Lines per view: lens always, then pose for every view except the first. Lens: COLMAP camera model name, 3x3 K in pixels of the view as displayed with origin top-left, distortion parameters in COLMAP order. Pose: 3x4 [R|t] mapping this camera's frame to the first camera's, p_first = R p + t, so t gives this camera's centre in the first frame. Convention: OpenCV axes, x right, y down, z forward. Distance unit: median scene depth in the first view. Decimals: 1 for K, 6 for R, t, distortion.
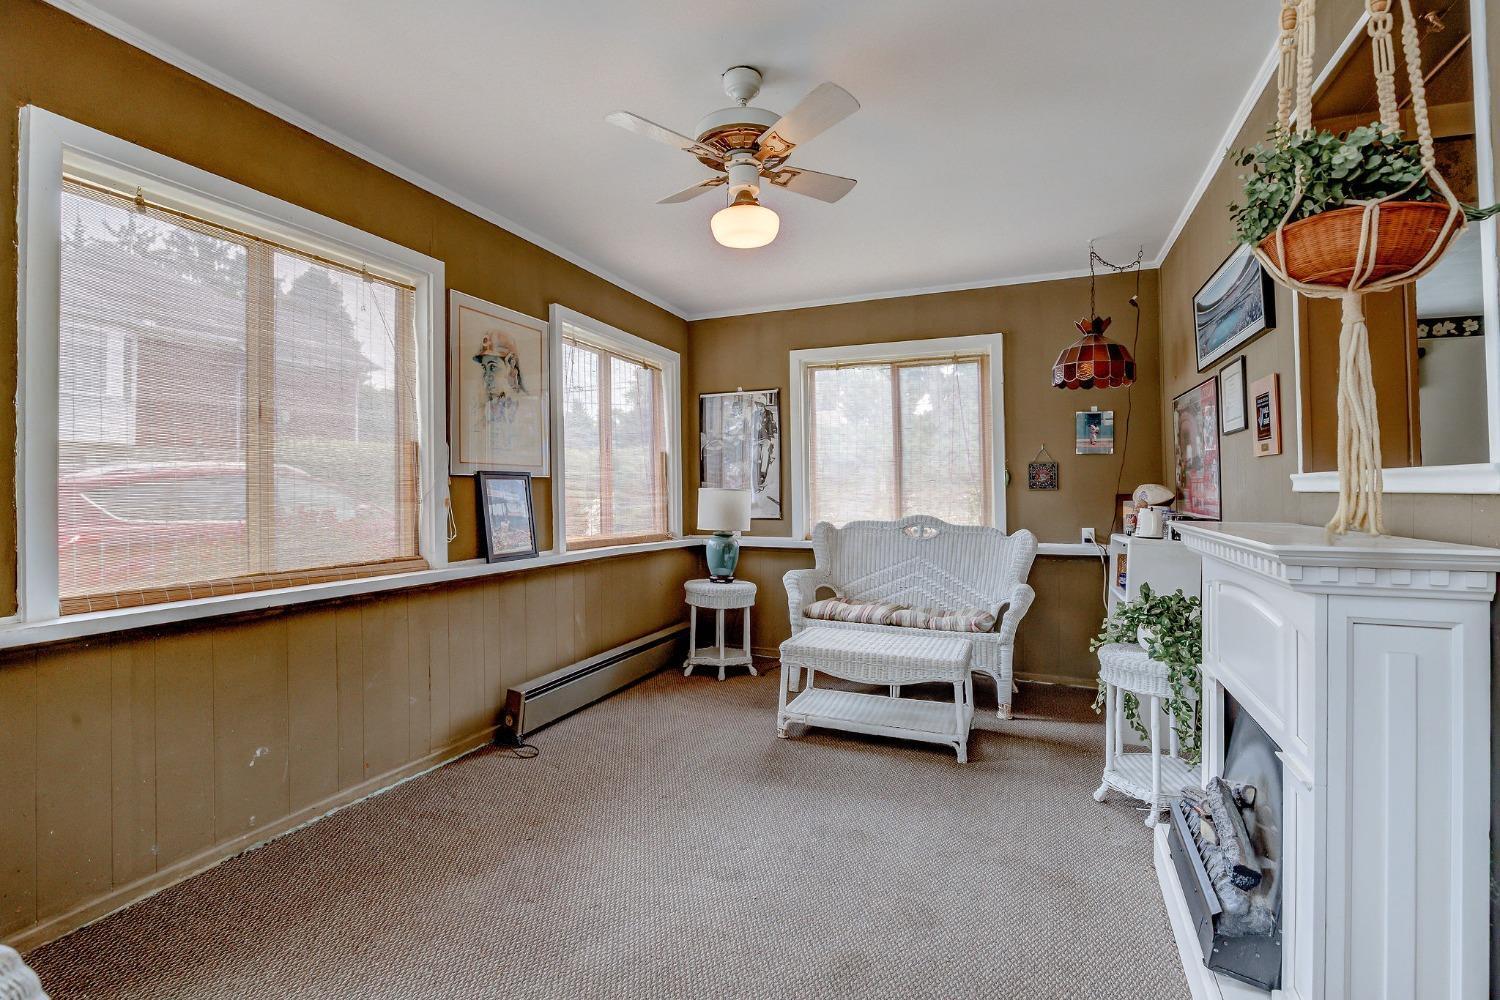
lens RADIAL K [[678.7, 0, 750.0], [0, 678.7, 500.0], [0, 0, 1]] dist [-0.000252, -0.000110]
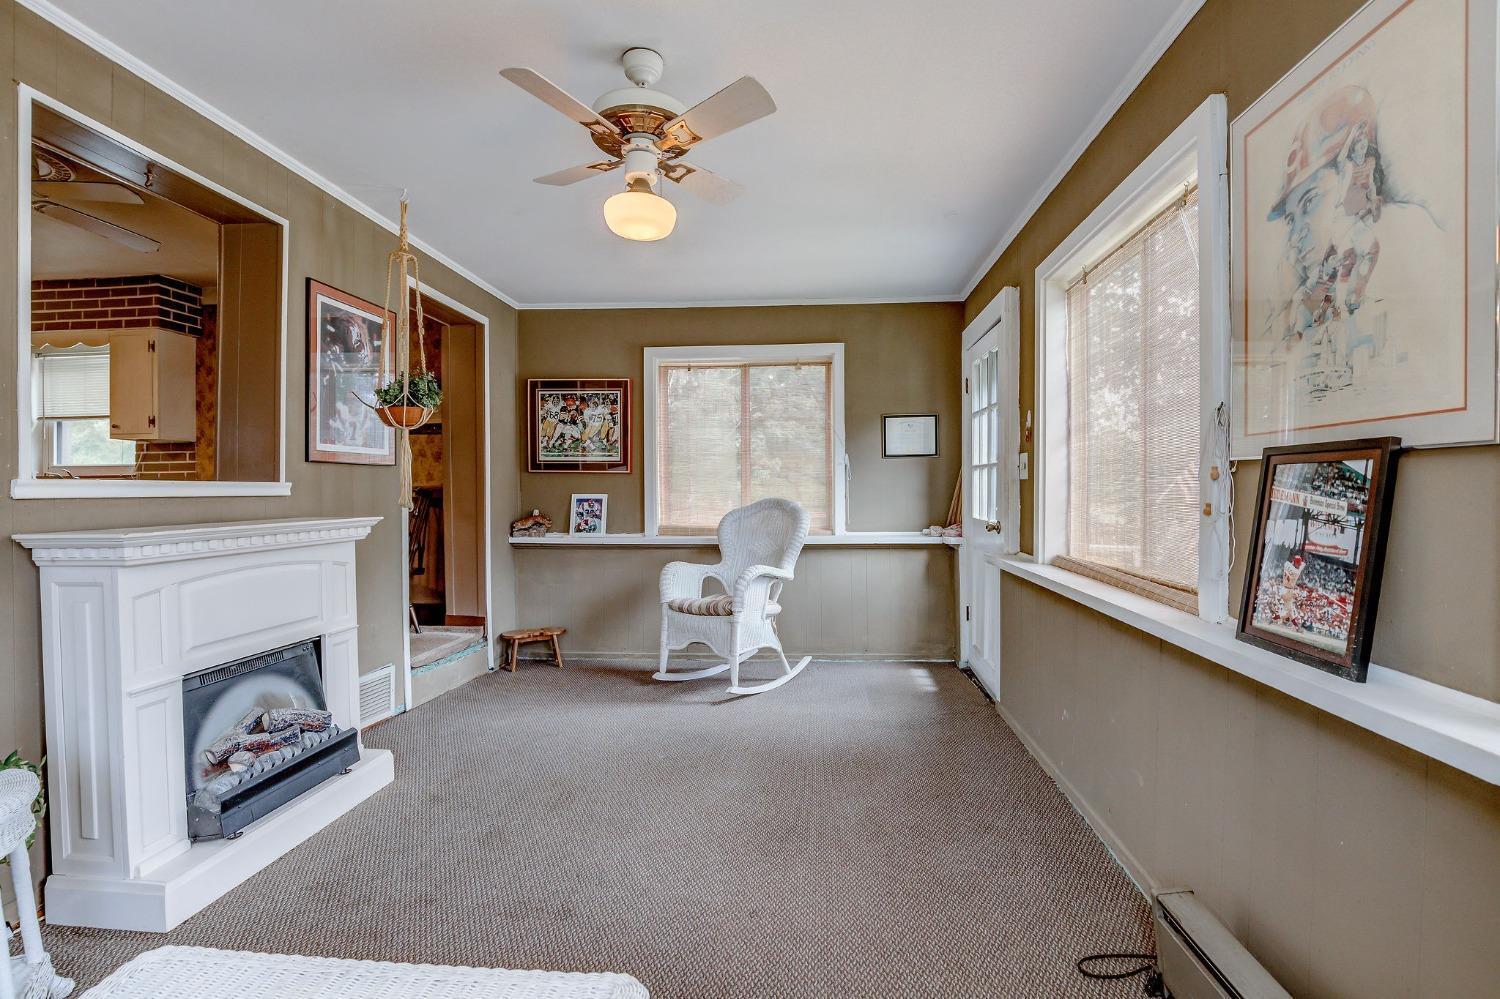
lens RADIAL K [[678.7, 0, 750.0], [0, 678.7, 499.5], [0, 0, 1]] dist [-0.000252, -0.000110]
pose [[-0.957503, 0.025248, -0.287317, 0.090044], [0.014248, 0.999086, 0.040312, -0.030562], [0.288072, 0.034505, -0.956987, 1.321423]]
